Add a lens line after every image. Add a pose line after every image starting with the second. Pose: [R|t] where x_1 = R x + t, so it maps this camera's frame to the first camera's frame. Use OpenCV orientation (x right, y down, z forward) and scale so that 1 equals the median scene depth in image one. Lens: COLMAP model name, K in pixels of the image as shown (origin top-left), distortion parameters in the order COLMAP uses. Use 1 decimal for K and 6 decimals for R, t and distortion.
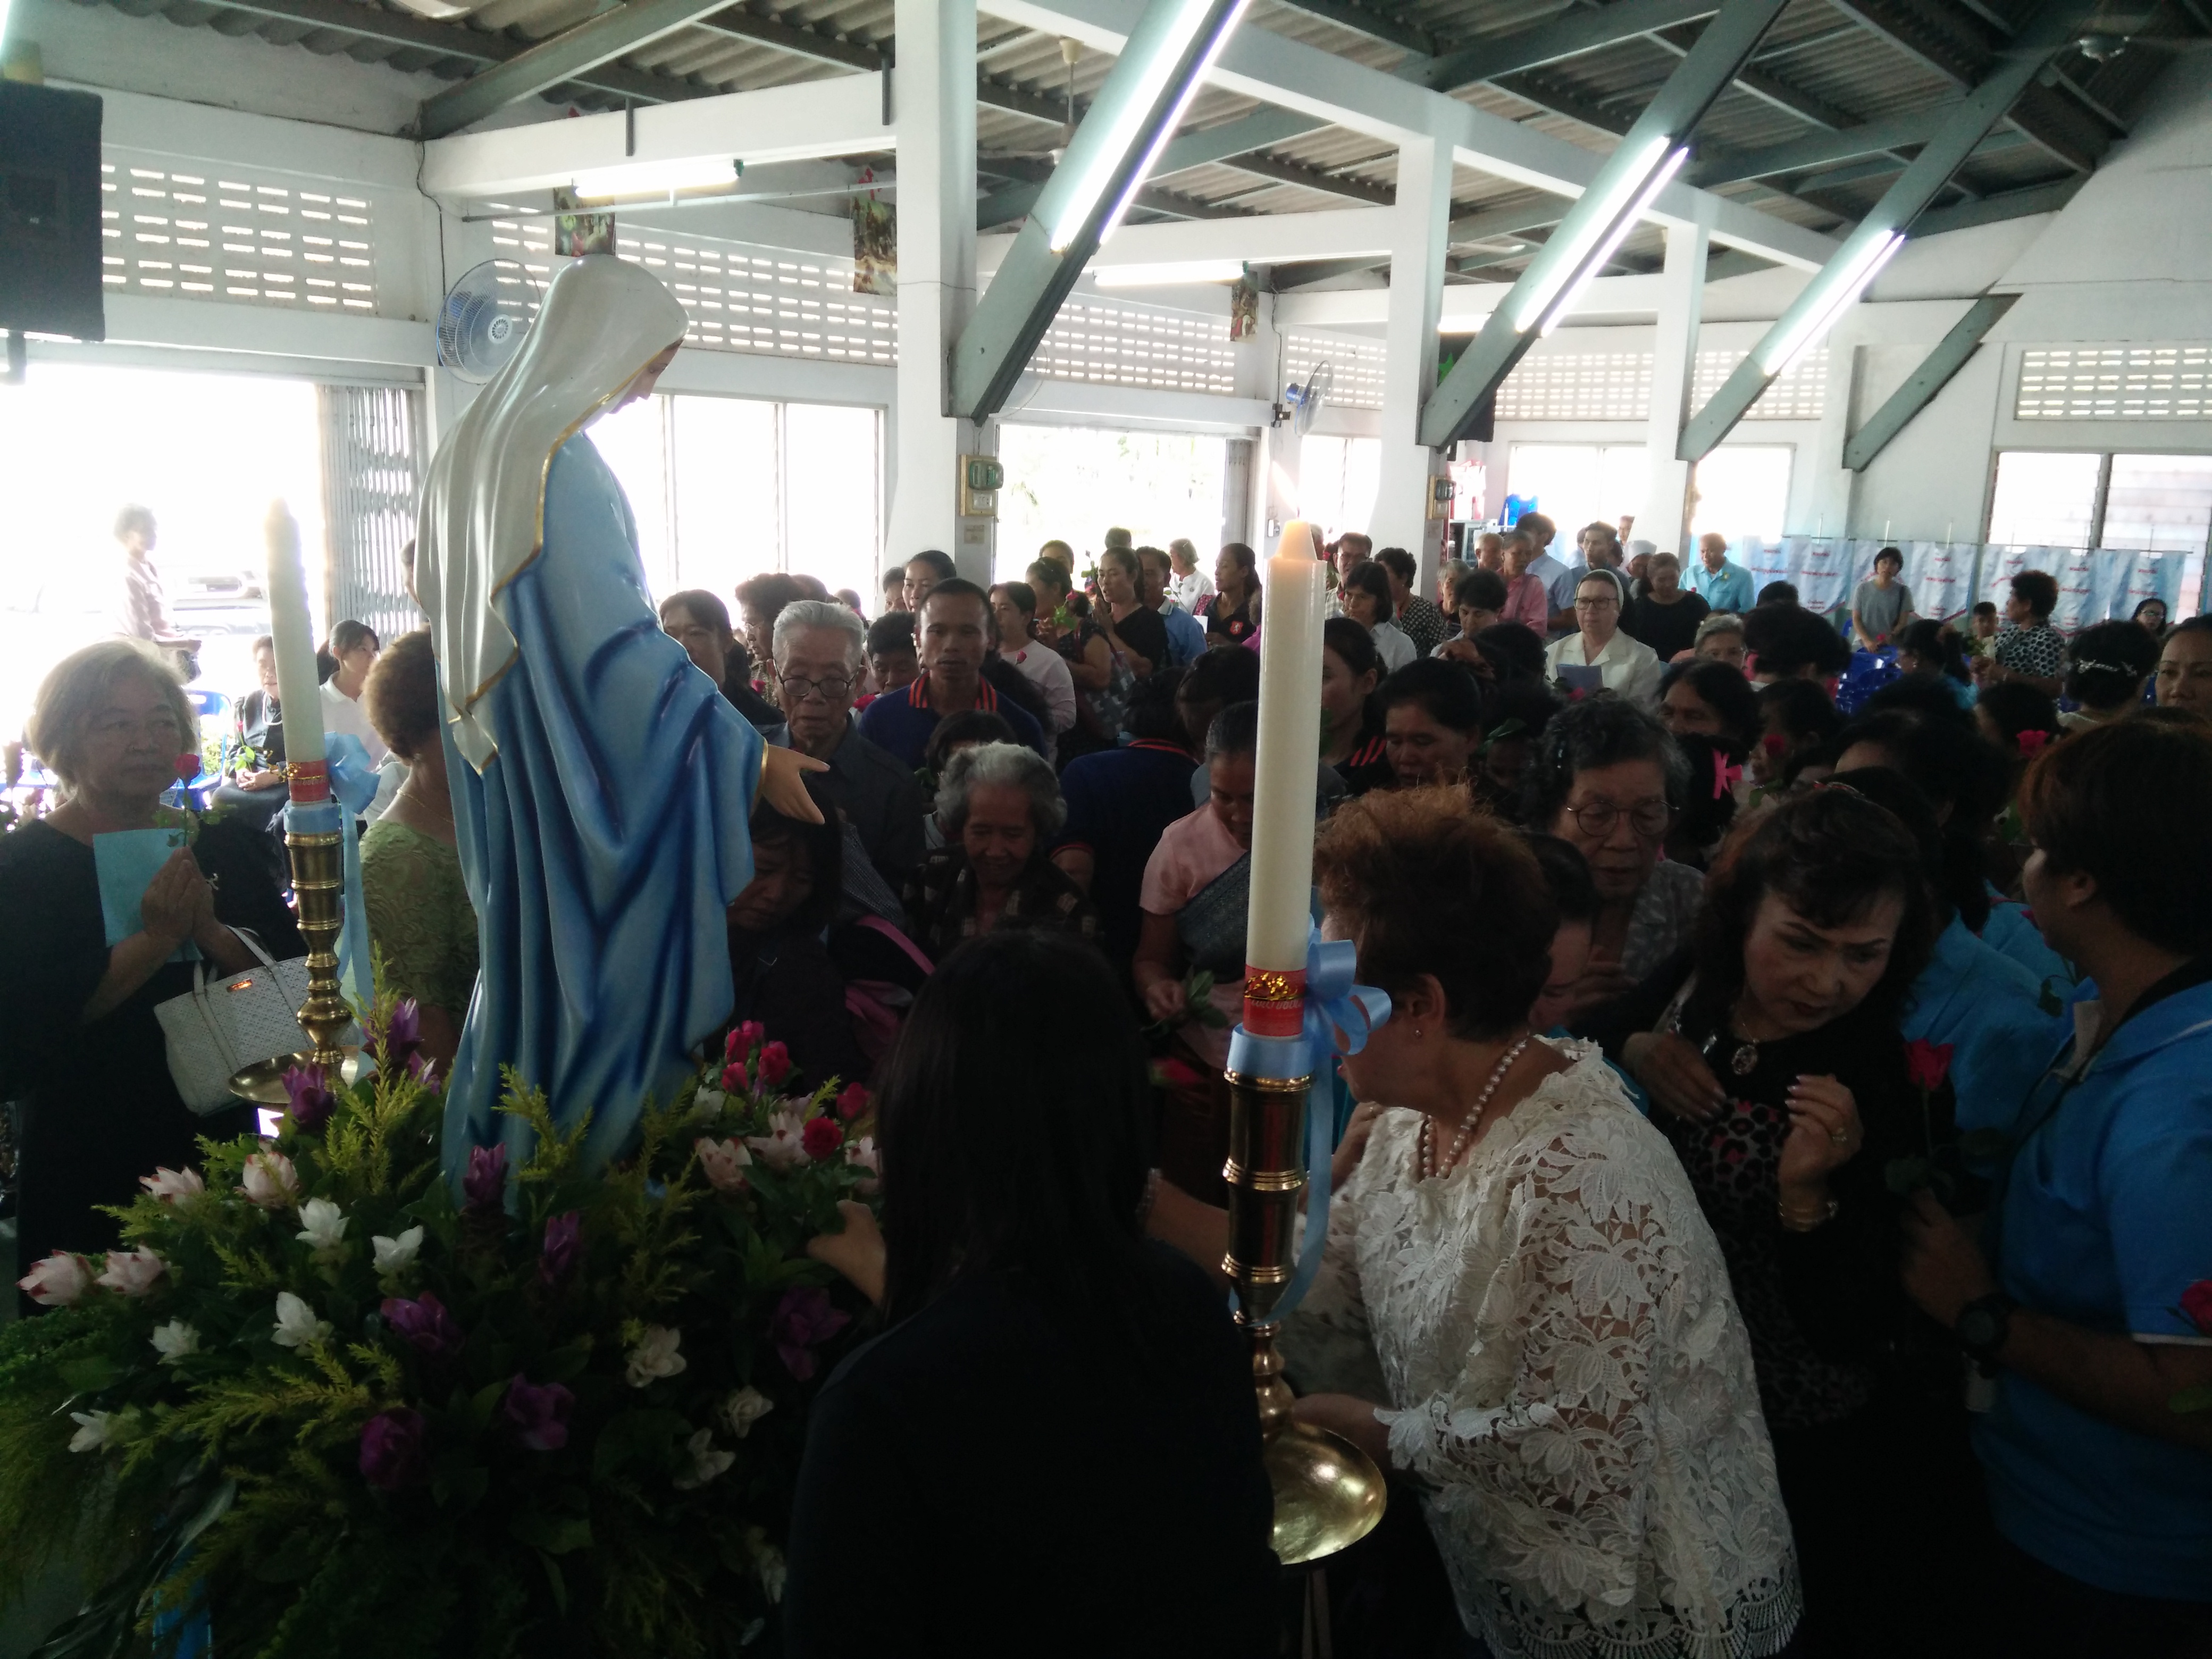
lens RADIAL K [[1781.5, 0, 1103.4], [0, 1781.5, 836.3], [0, 0, 1]] dist [0.076417, -0.095001]
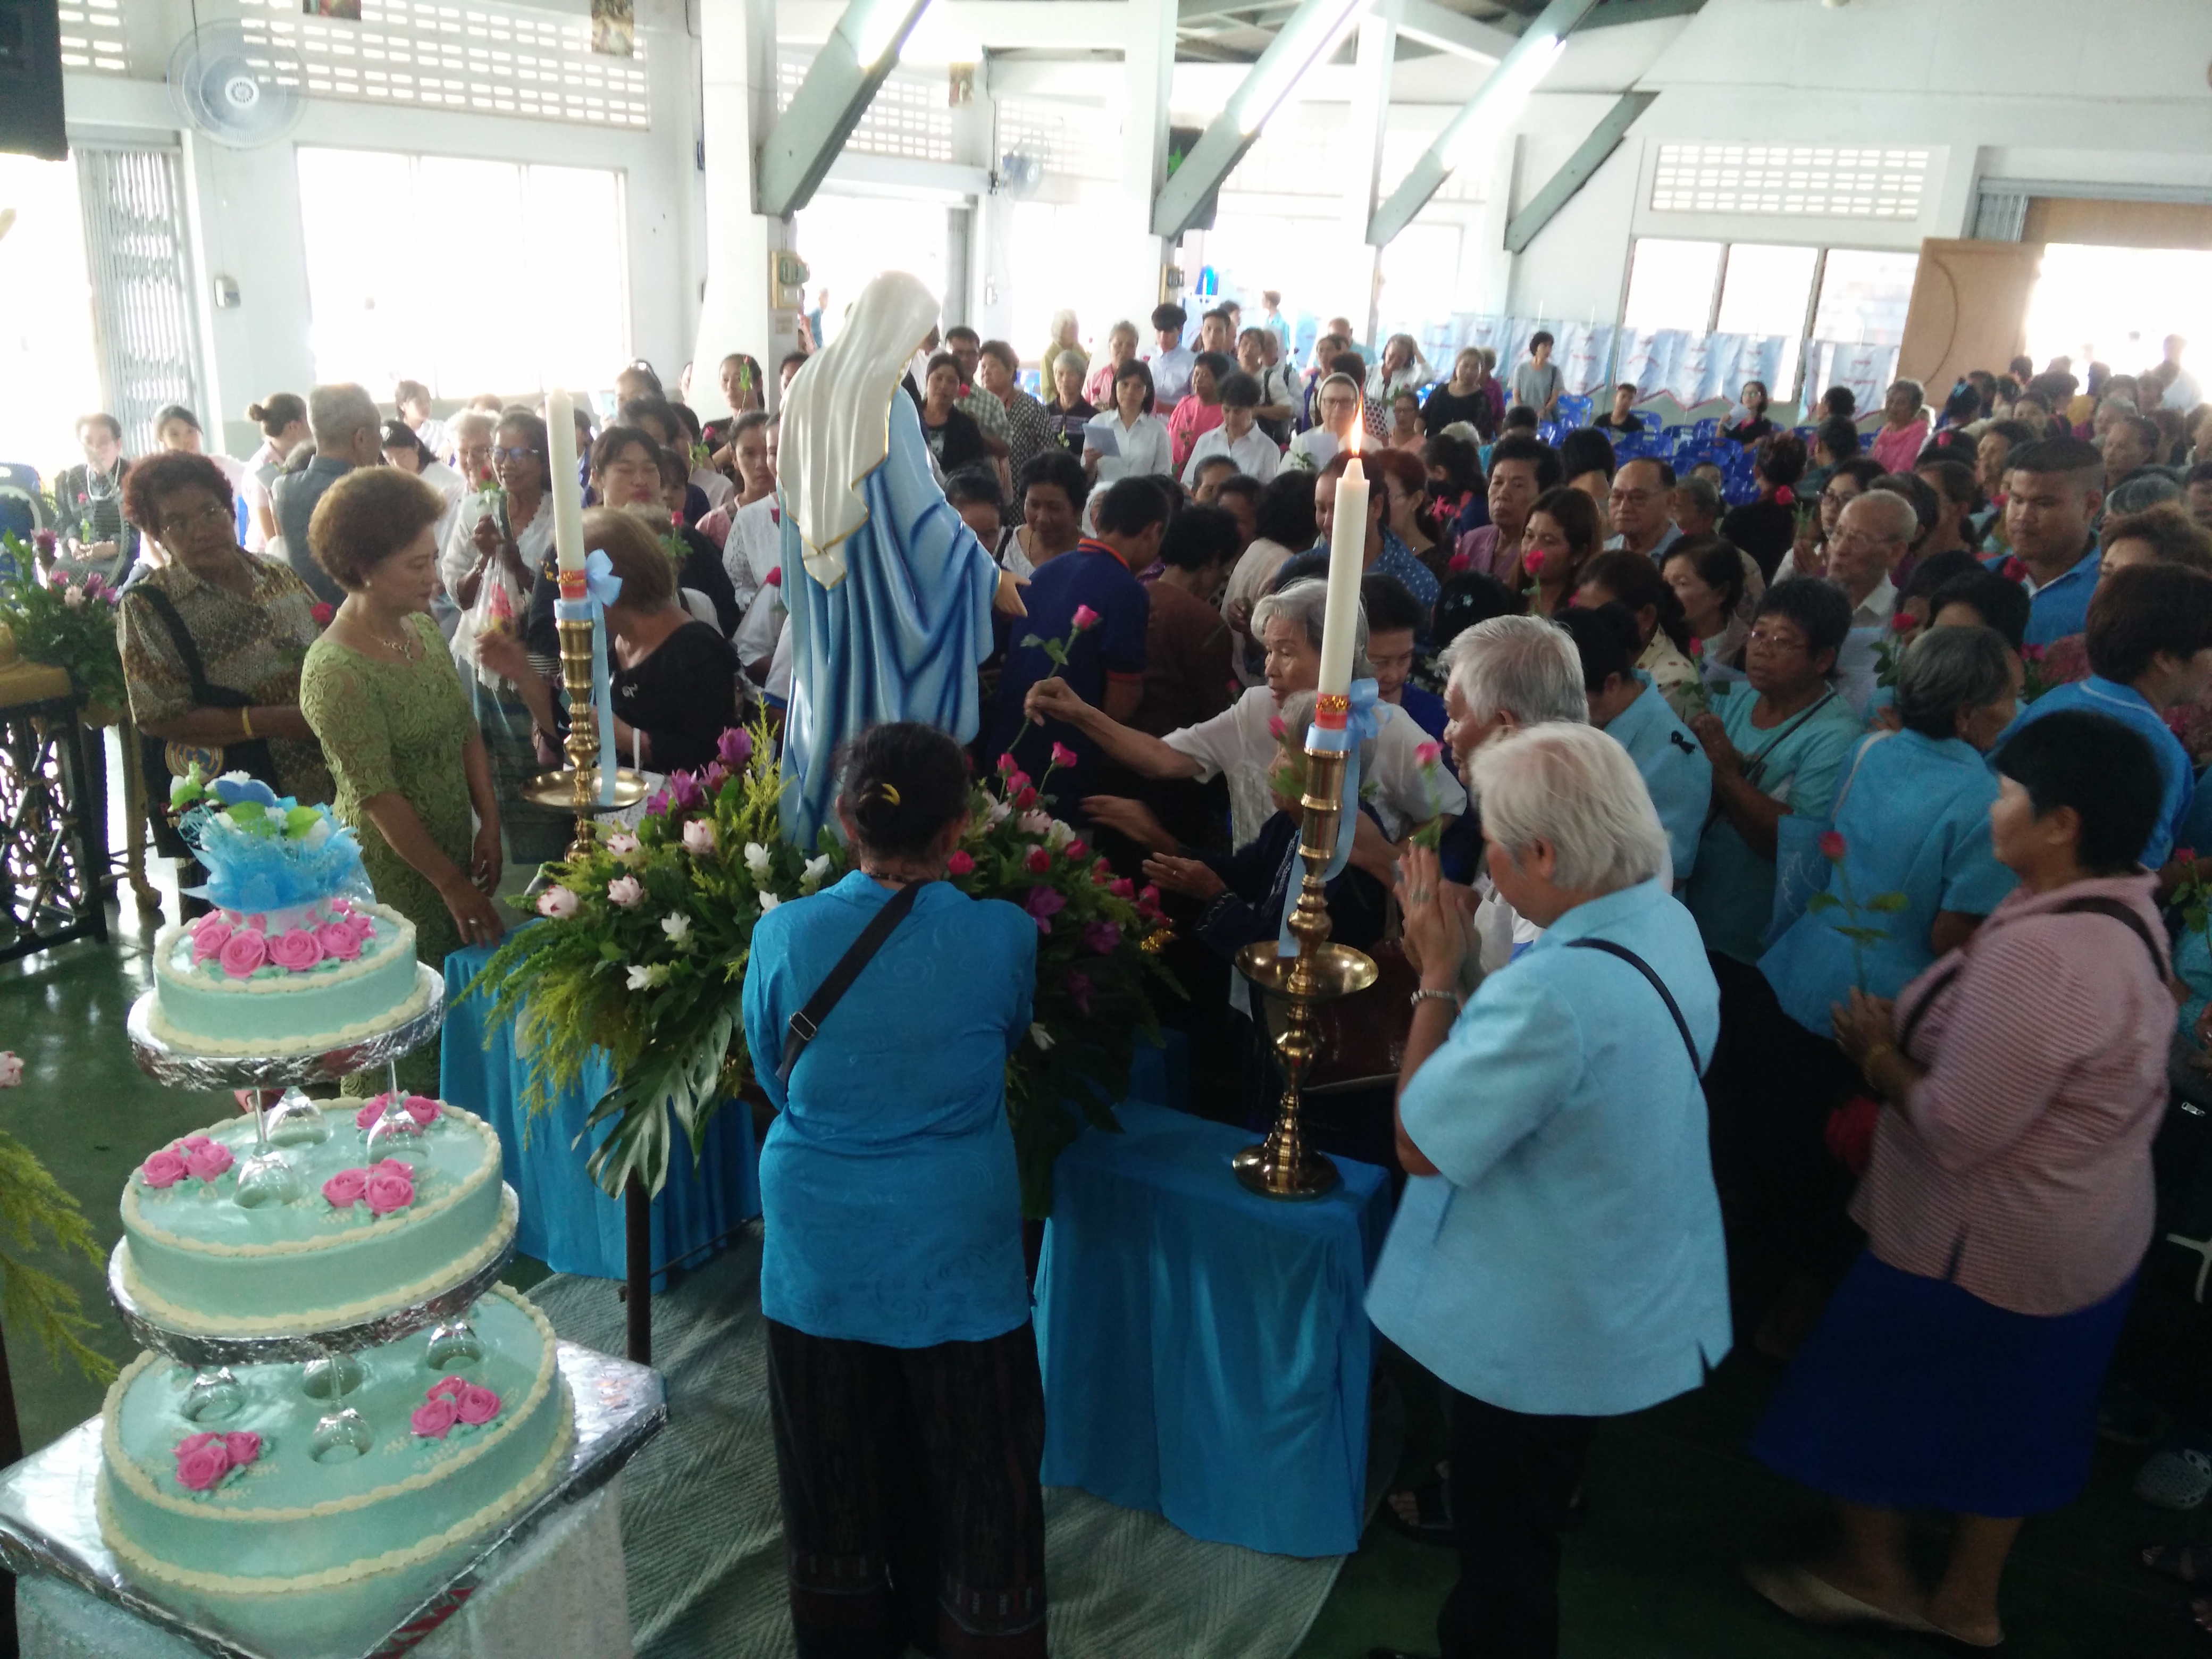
lens RADIAL K [[1781.5, 0, 1109.3], [0, 1781.5, 812.8], [0, 0, 1]] dist [0.076417, -0.095001]
pose [[0.982560, -0.031486, 0.183263, -0.067173], [0.008656, 0.992236, 0.124064, -0.005352], [-0.185746, -0.120314, 0.975204, -0.113512]]
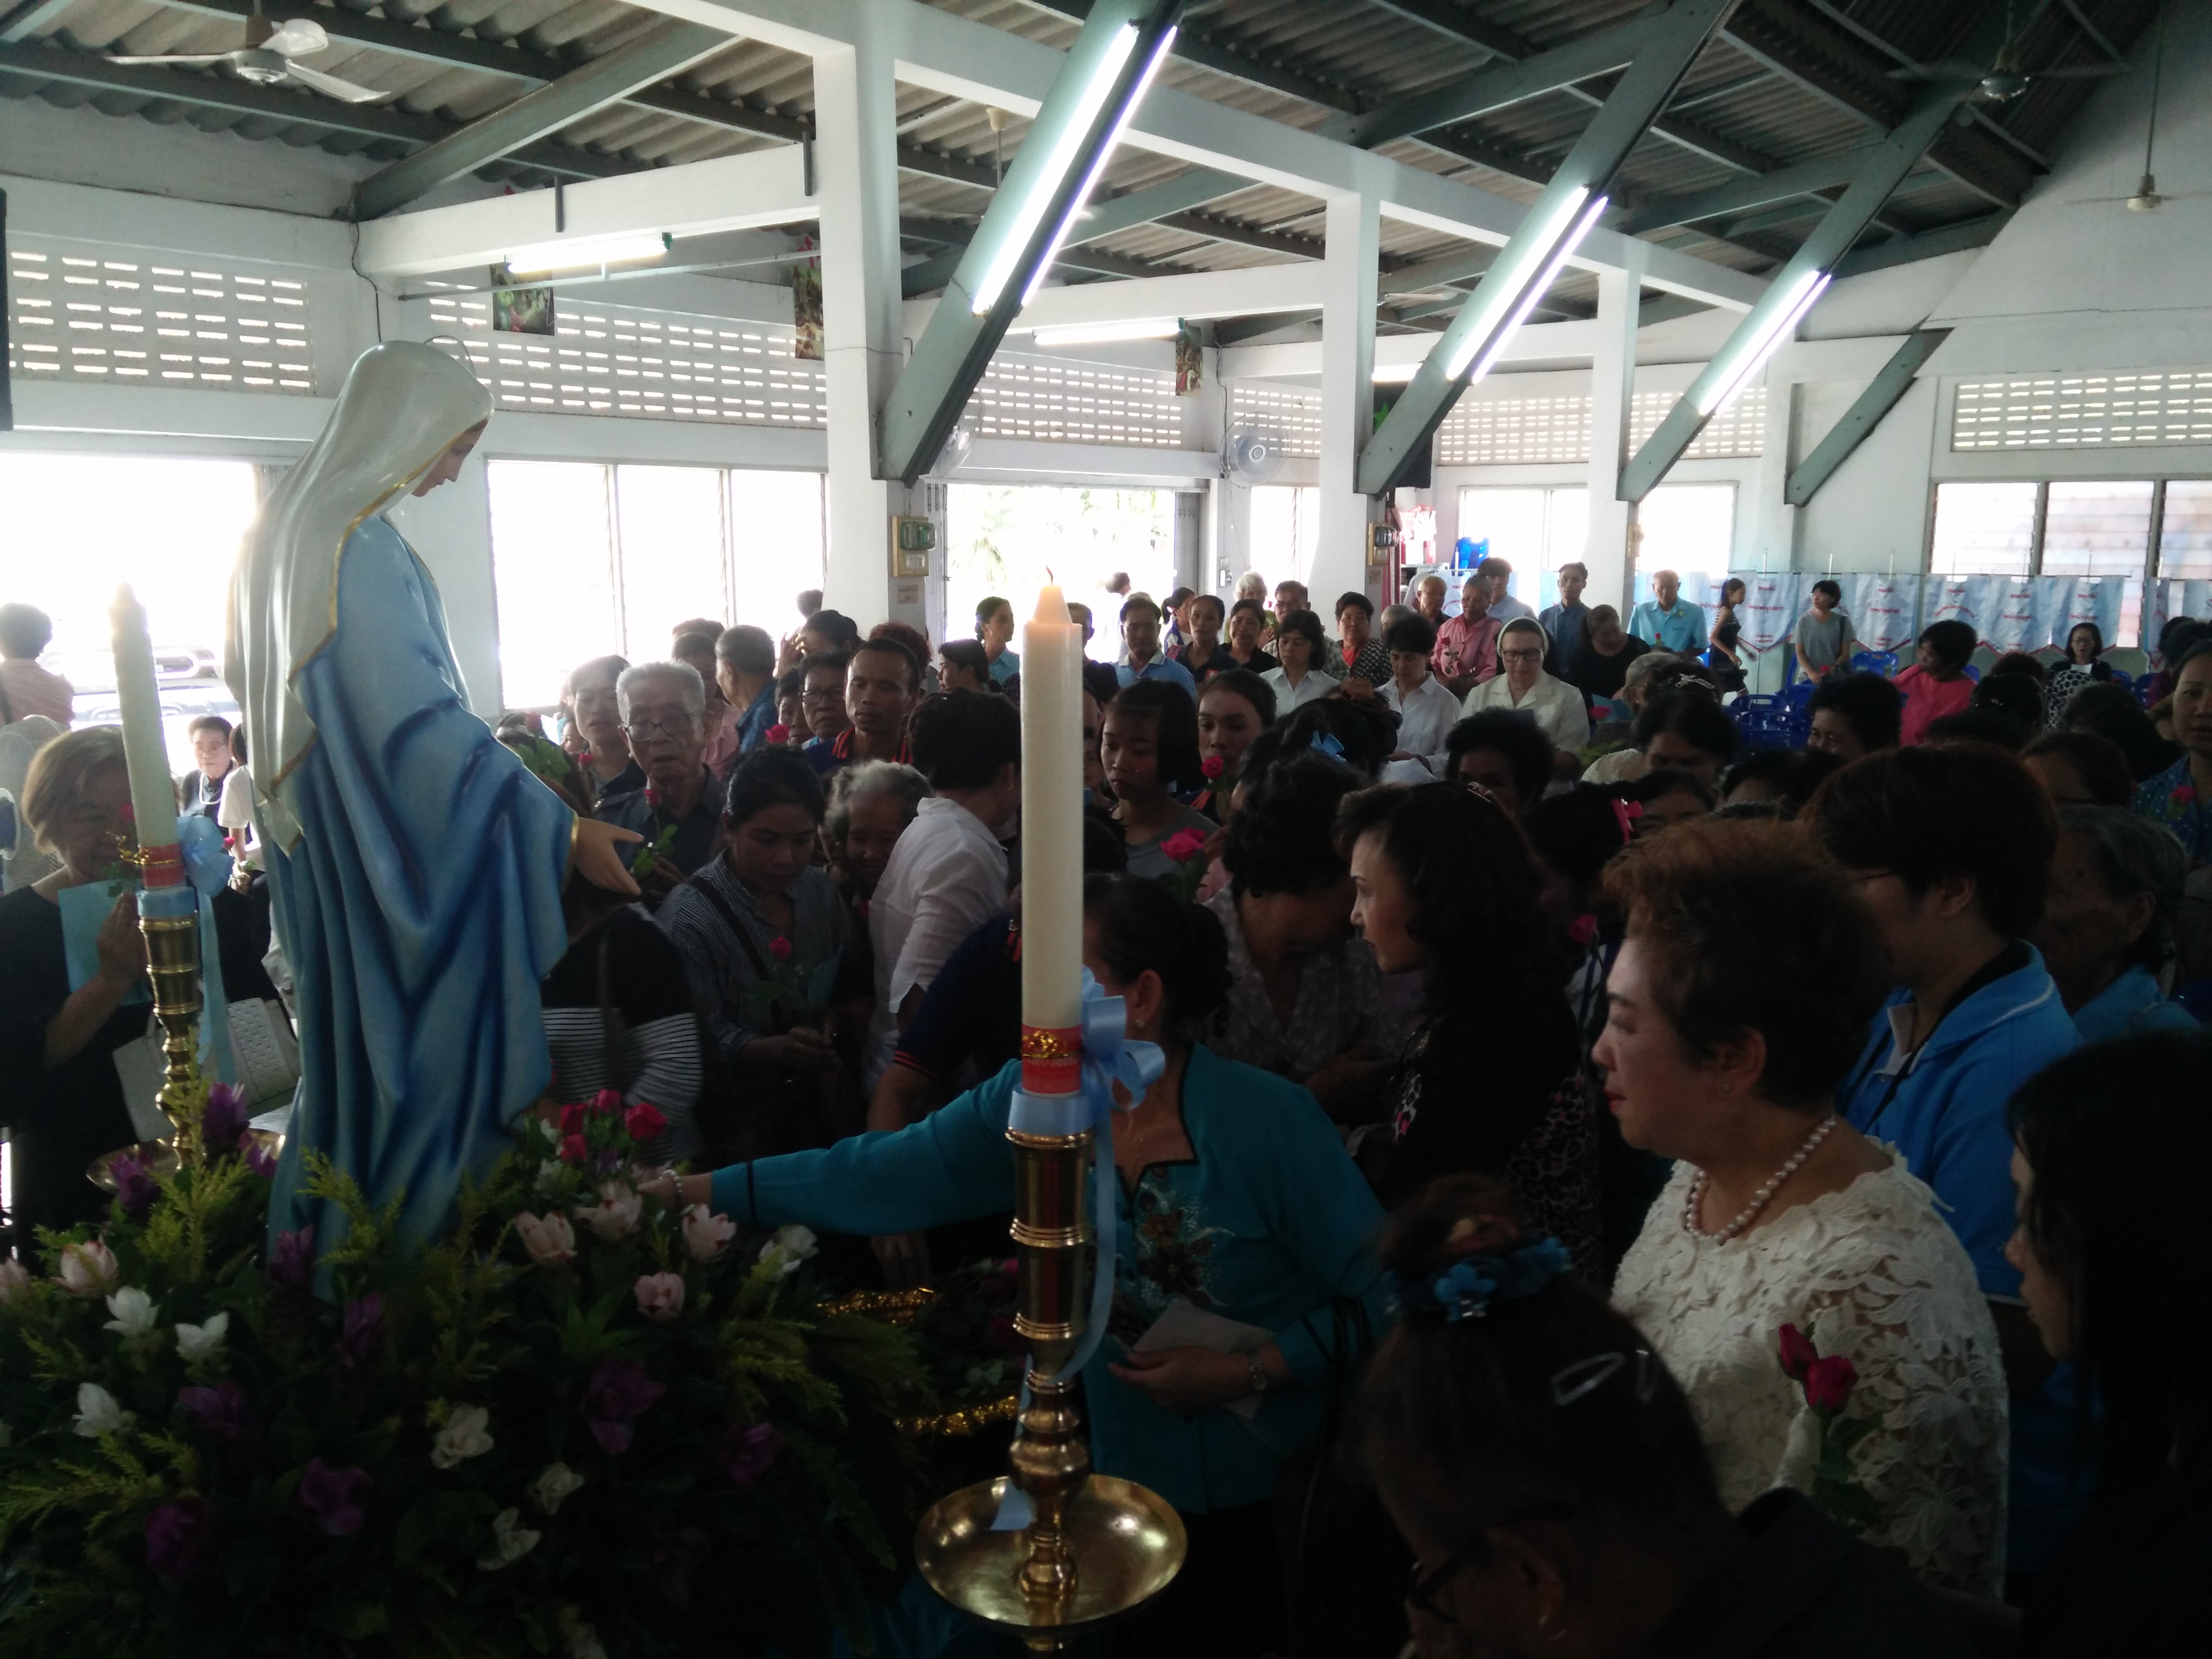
lens RADIAL K [[1781.5, 0, 1101.6], [0, 1781.5, 832.4], [0, 0, 1]] dist [0.076417, -0.095001]
pose [[0.999461, -0.030561, 0.011957, 0.015924], [0.030918, 0.999045, -0.030864, -0.000447], [-0.011002, 0.031217, 0.999452, -0.001957]]
